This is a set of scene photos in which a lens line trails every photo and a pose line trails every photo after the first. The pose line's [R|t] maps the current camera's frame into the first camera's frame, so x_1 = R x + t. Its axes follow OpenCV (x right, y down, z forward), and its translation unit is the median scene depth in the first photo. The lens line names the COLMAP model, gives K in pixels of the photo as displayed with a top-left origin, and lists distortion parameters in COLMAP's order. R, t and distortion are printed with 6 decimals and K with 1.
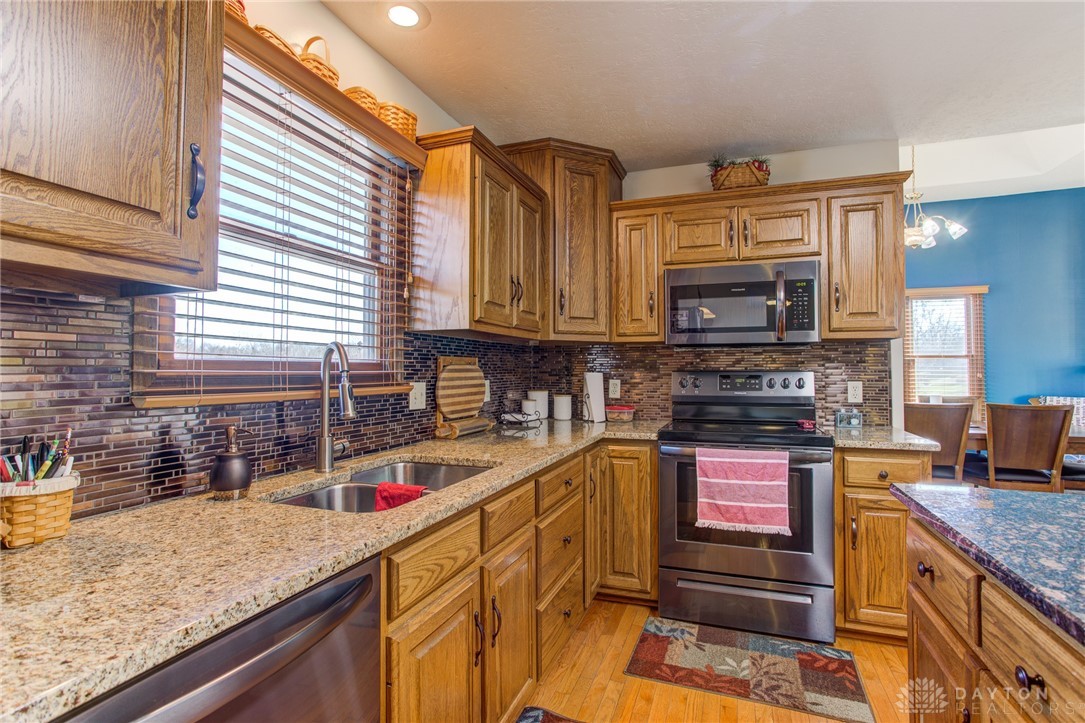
lens RADIAL K [[520.0, 0, 544.0], [0, 520.0, 356.6], [0, 0, 1]] dist [-0.066190, 0.039221]
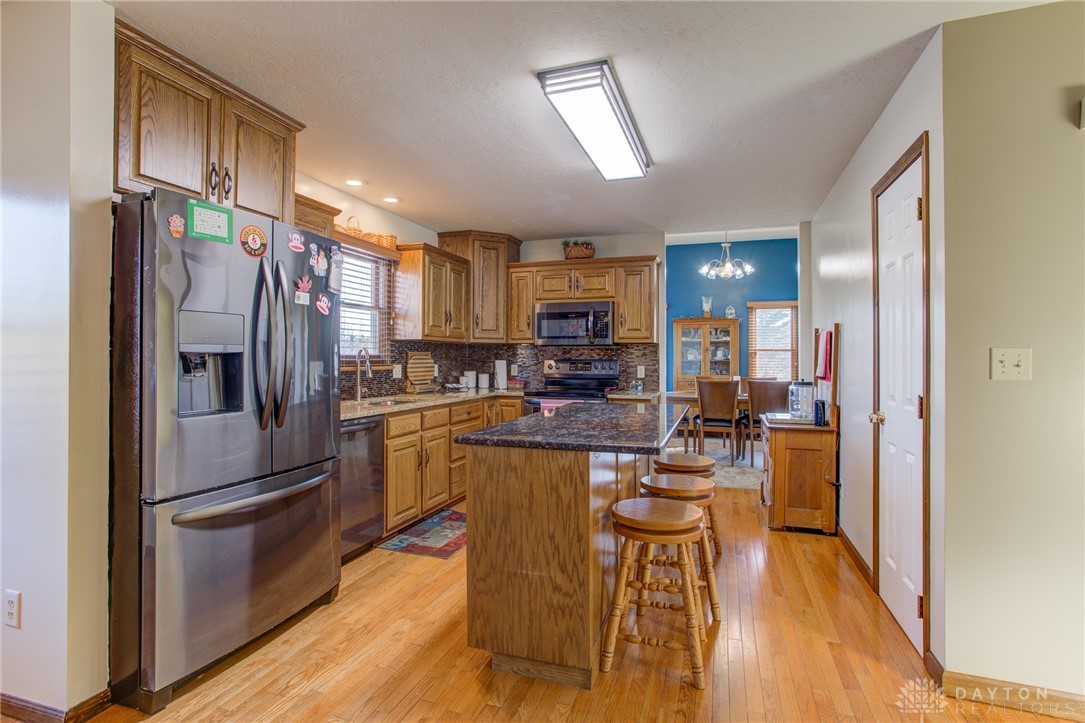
lens RADIAL K [[528.7, 0, 541.0], [0, 528.7, 350.3], [0, 0, 1]] dist [-0.032892, 0.024201]
pose [[0.999695, 0.003483, 0.024434, 0.254019], [-0.003740, 0.999938, 0.010487, -0.029194], [-0.024396, -0.010575, 0.999646, -1.021954]]
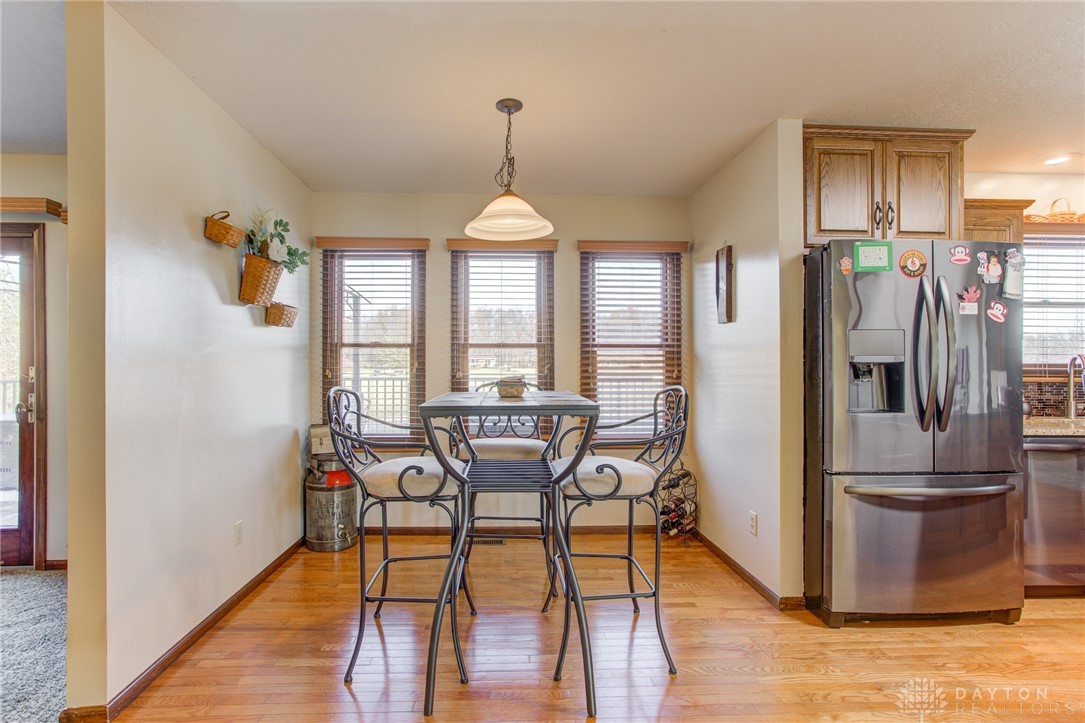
lens RADIAL K [[522.8, 0, 502.8], [0, 522.8, 365.0], [0, 0, 1]] dist [-0.062373, 0.024158]
pose [[0.356953, 0.001257, -0.934122, 0.419253], [0.020933, 0.999737, 0.009345, -0.034517], [0.933888, -0.022890, 0.356833, -1.210833]]
